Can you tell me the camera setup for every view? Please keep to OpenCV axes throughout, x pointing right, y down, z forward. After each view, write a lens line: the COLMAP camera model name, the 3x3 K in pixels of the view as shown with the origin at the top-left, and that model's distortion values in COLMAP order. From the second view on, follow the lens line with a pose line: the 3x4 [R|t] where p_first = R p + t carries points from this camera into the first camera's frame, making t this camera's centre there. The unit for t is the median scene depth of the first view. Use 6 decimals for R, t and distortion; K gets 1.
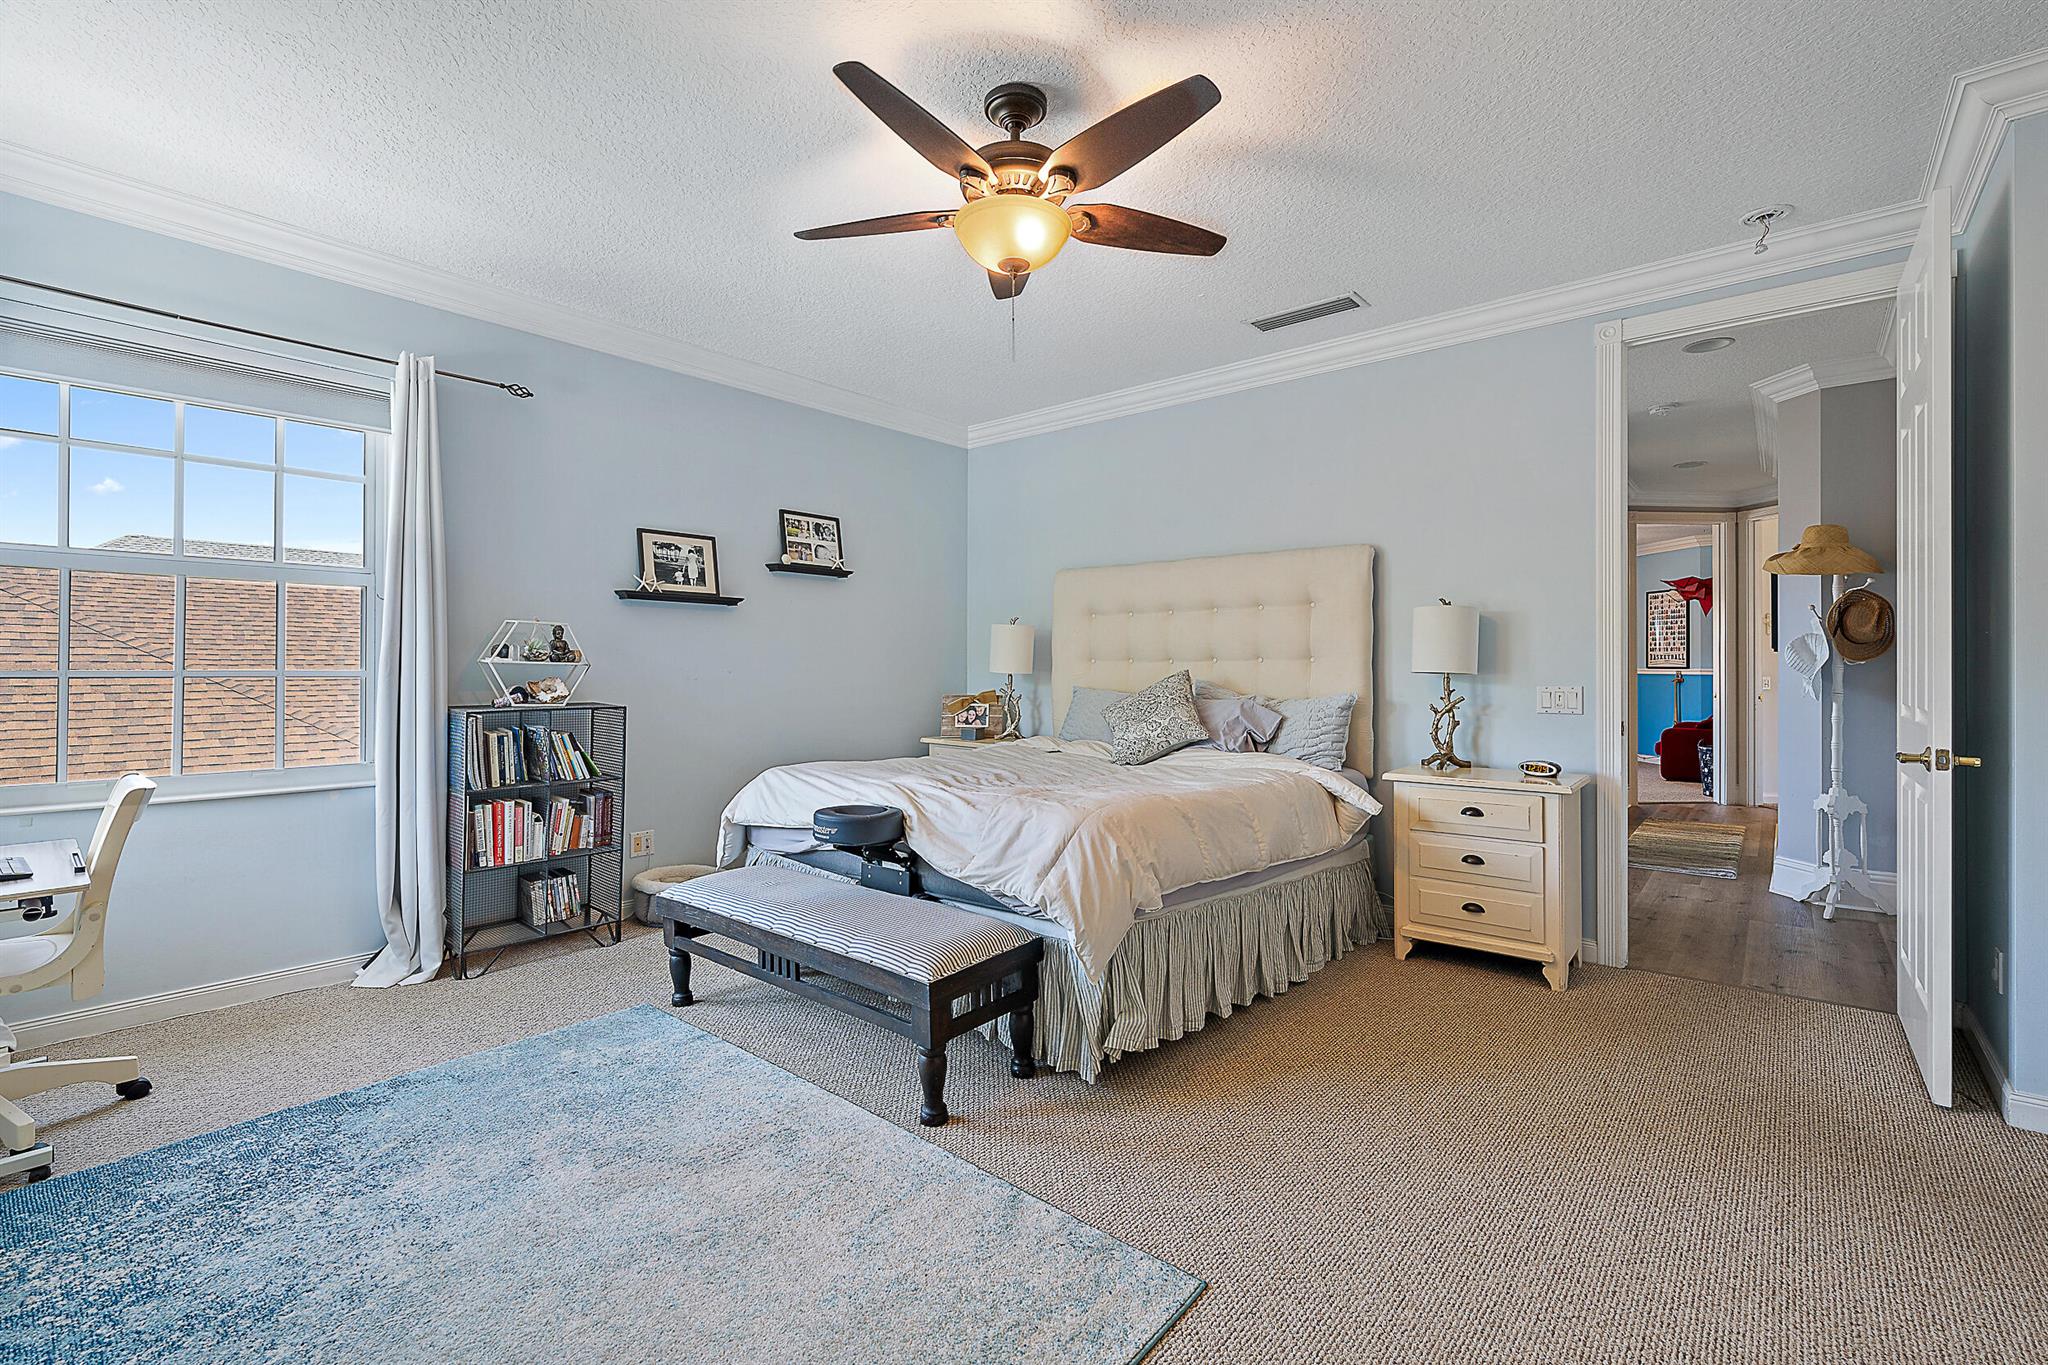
lens RADIAL K [[896.2, 0, 1029.5], [0, 896.2, 667.2], [0, 0, 1]] dist [0.001892, -0.001117]
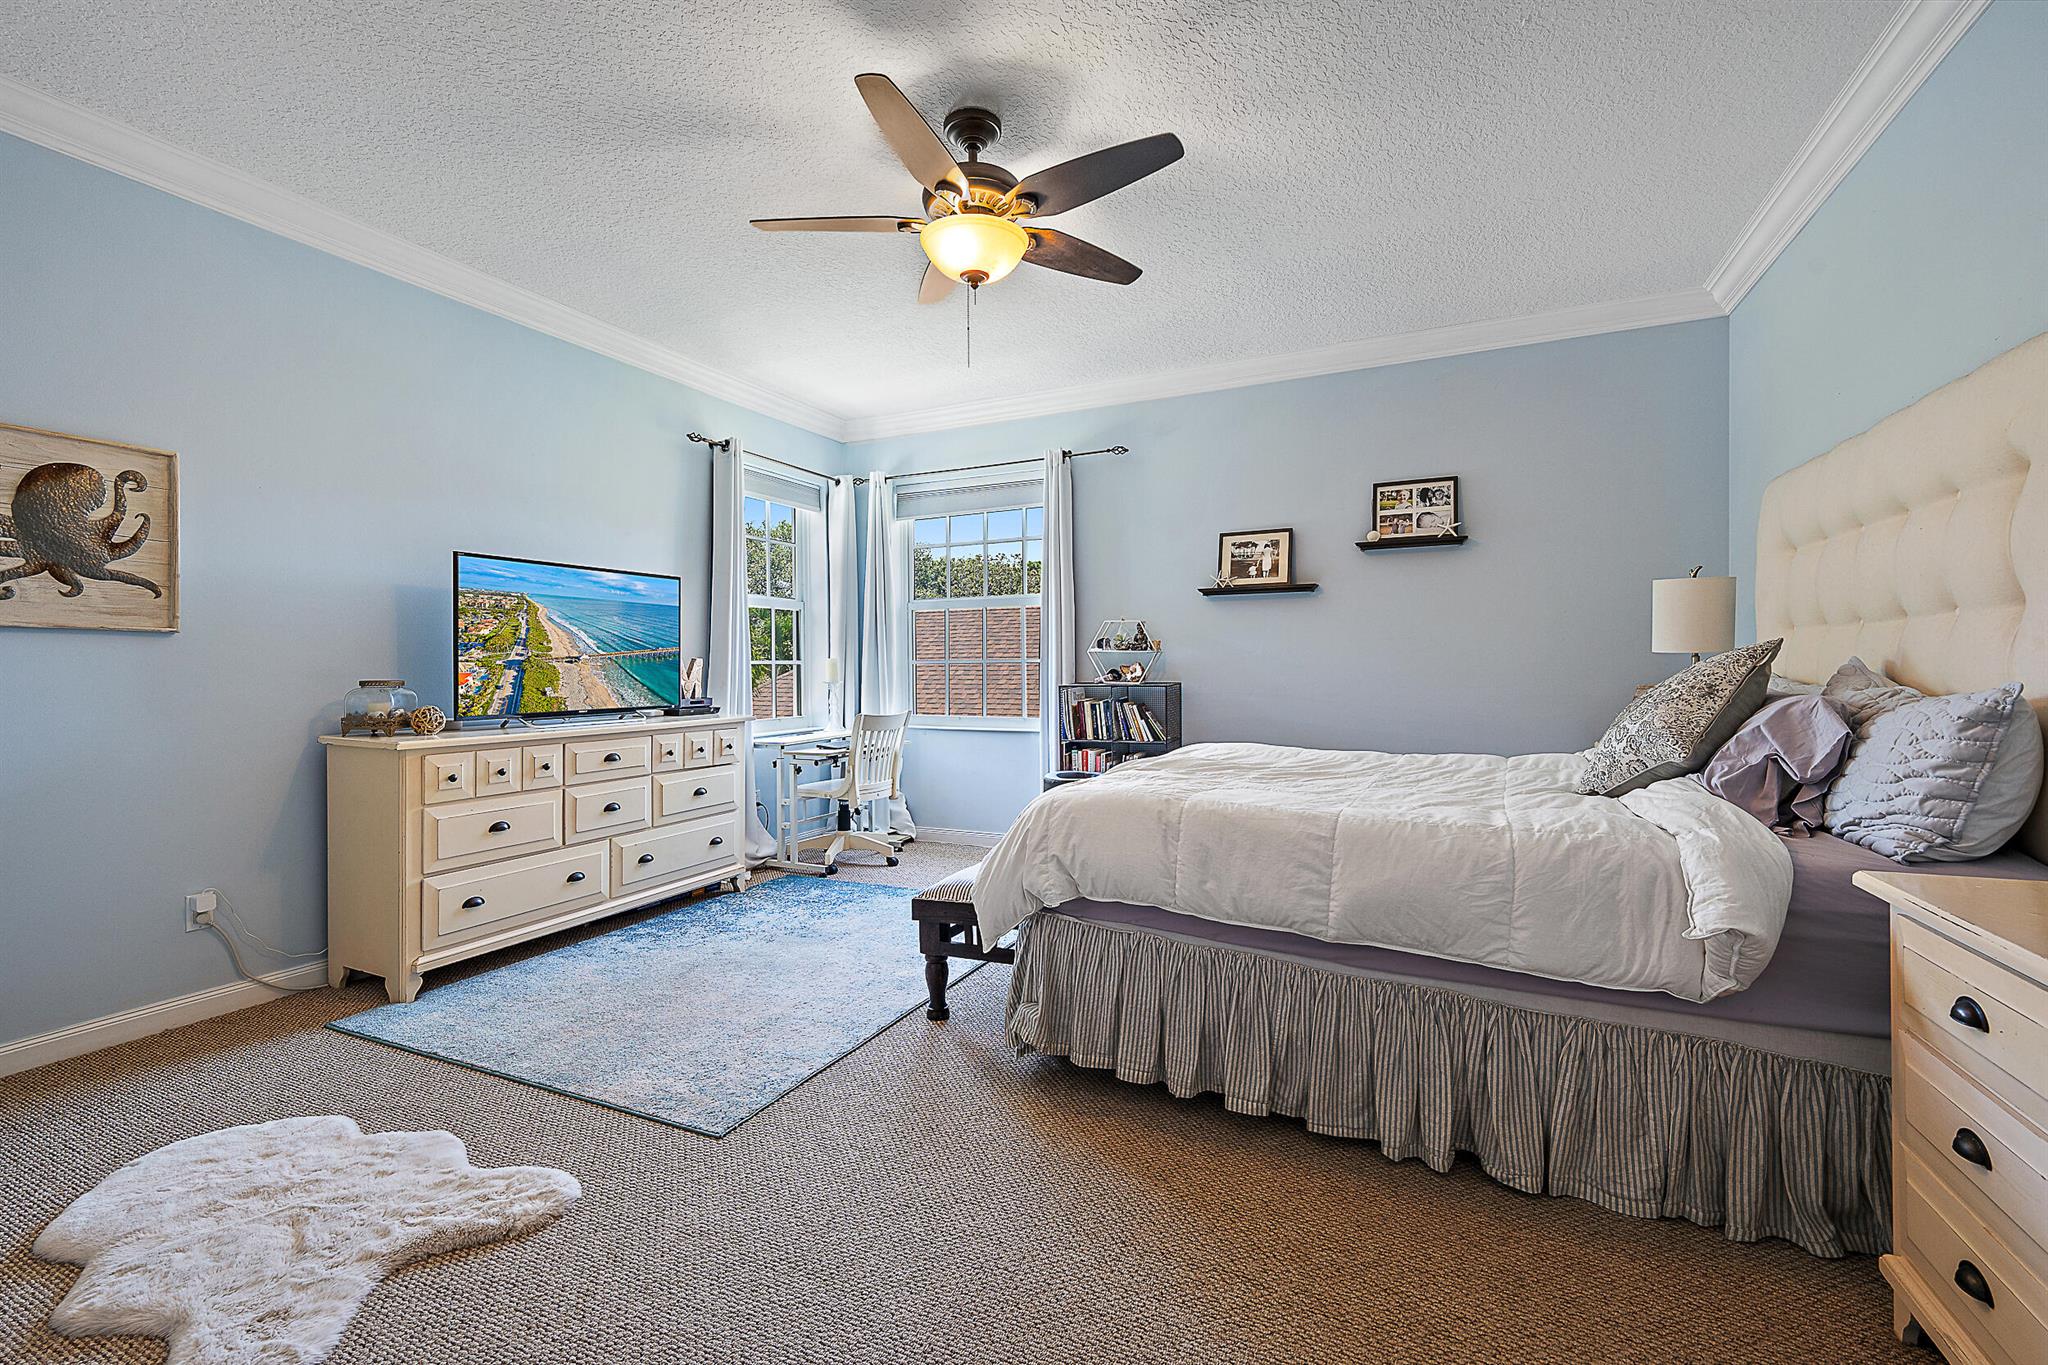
lens RADIAL K [[896.2, 0, 1023.1], [0, 896.2, 680.8], [0, 0, 1]] dist [0.001892, -0.001117]
pose [[0.242930, 0.009858, -0.969994, 0.614795], [0.008297, 0.999891, 0.012240, 0.018725], [0.970008, -0.011021, 0.242822, 0.457193]]
